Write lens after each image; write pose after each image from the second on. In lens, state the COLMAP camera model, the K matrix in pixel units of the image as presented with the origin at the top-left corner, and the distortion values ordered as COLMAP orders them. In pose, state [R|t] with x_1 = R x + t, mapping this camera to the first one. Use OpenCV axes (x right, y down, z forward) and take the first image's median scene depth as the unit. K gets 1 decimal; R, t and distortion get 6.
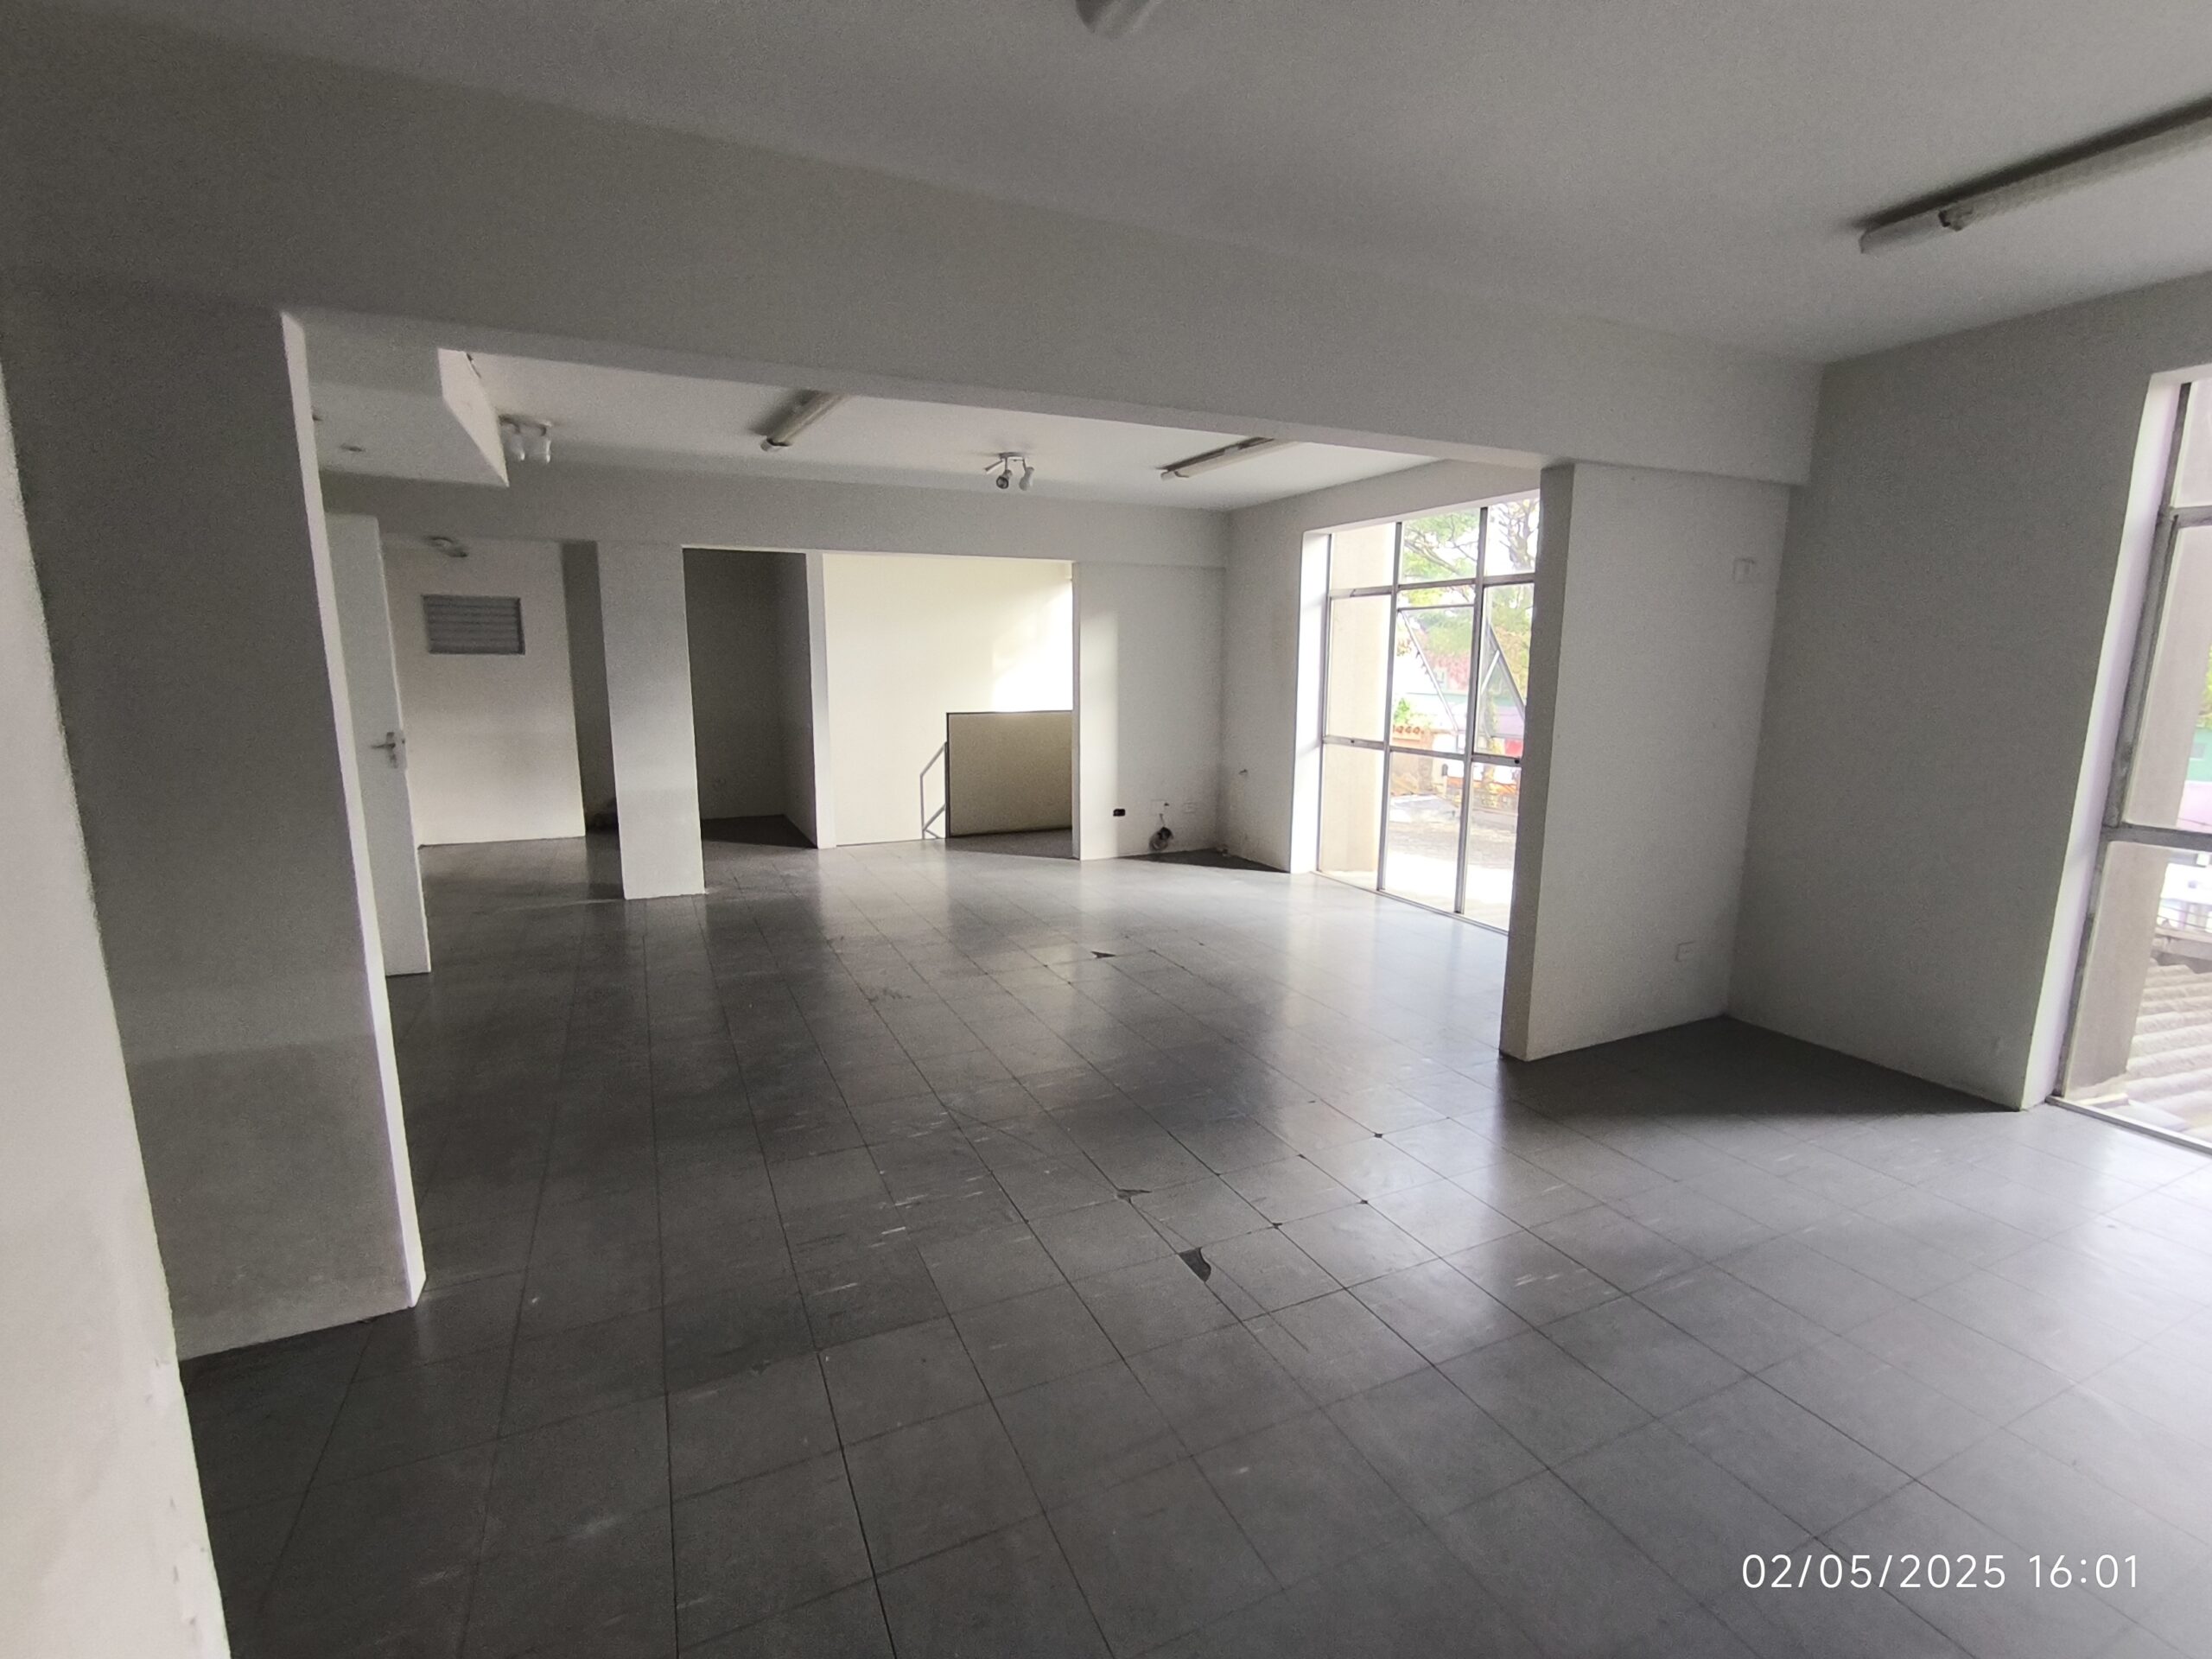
lens RADIAL K [[1008.1, 0, 1117.6], [0, 1008.1, 843.4], [0, 0, 1]] dist [-0.013513, 0.014219]
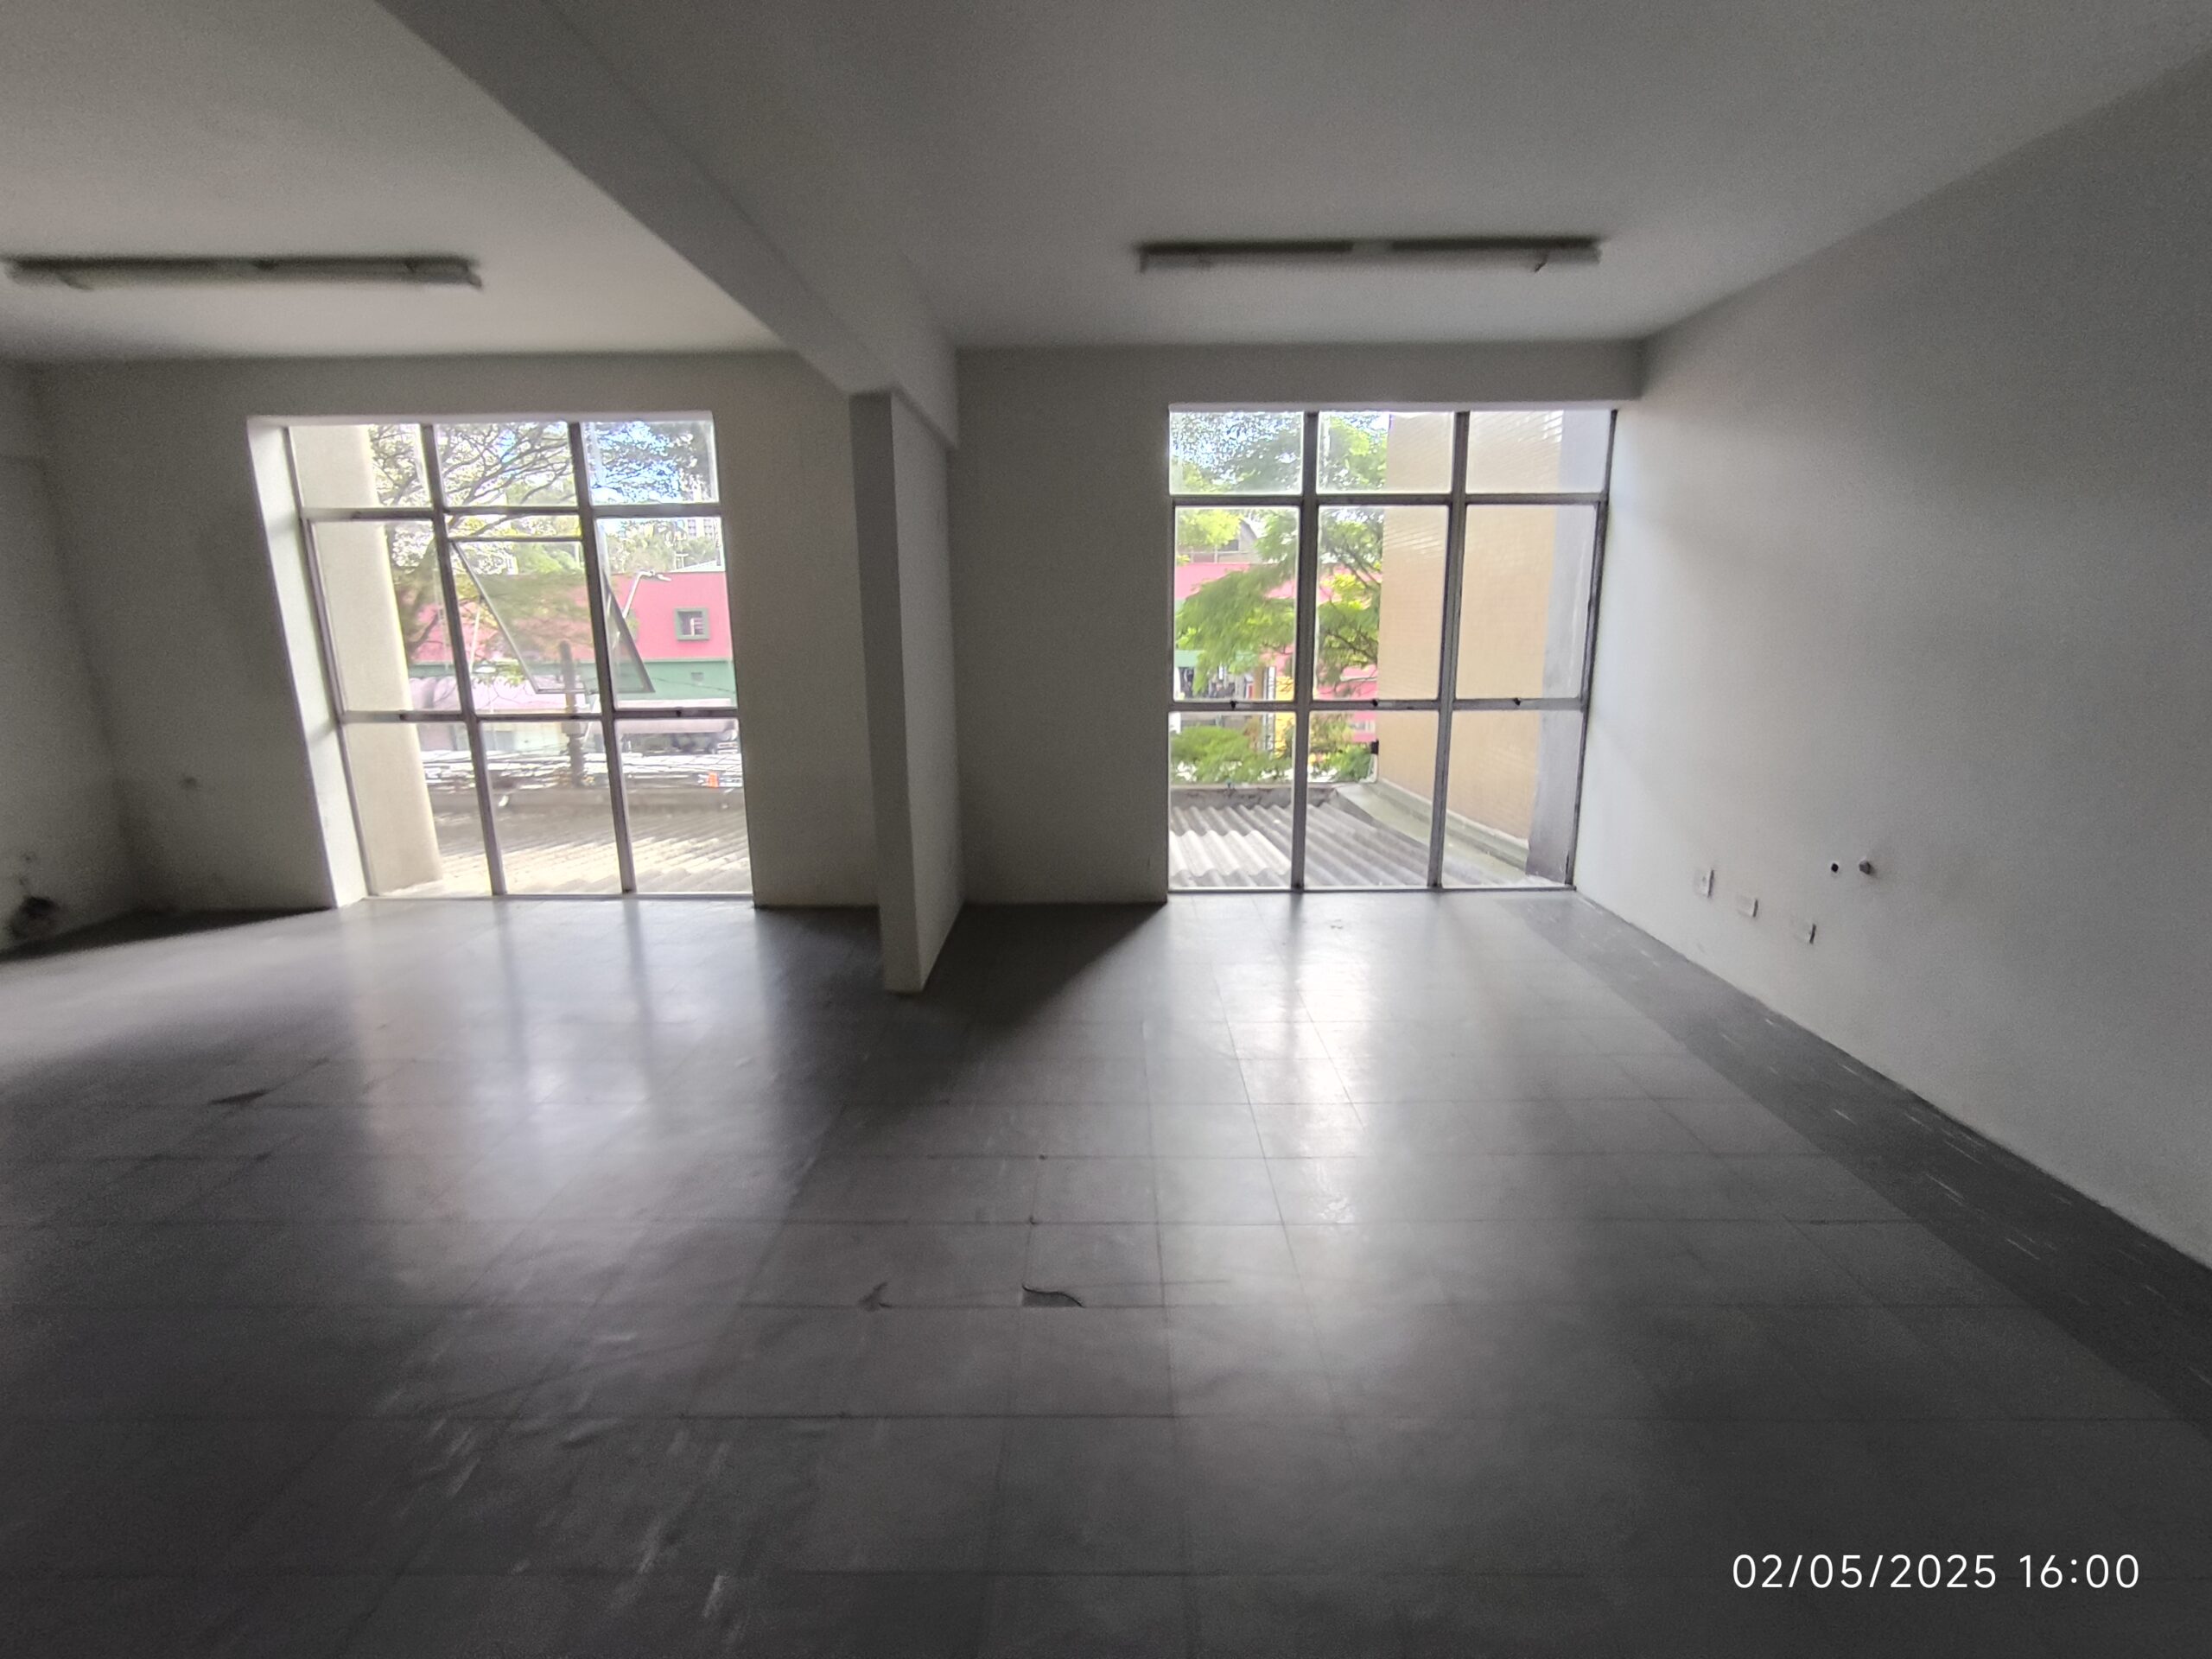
lens RADIAL K [[1008.1, 0, 1087.5], [0, 1008.1, 838.1], [0, 0, 1]] dist [-0.013513, 0.014219]
pose [[0.443120, -0.207958, 0.872008, -0.303294], [0.174971, 0.974077, 0.143386, -0.042475], [-0.879221, 0.089038, 0.468019, 0.288933]]
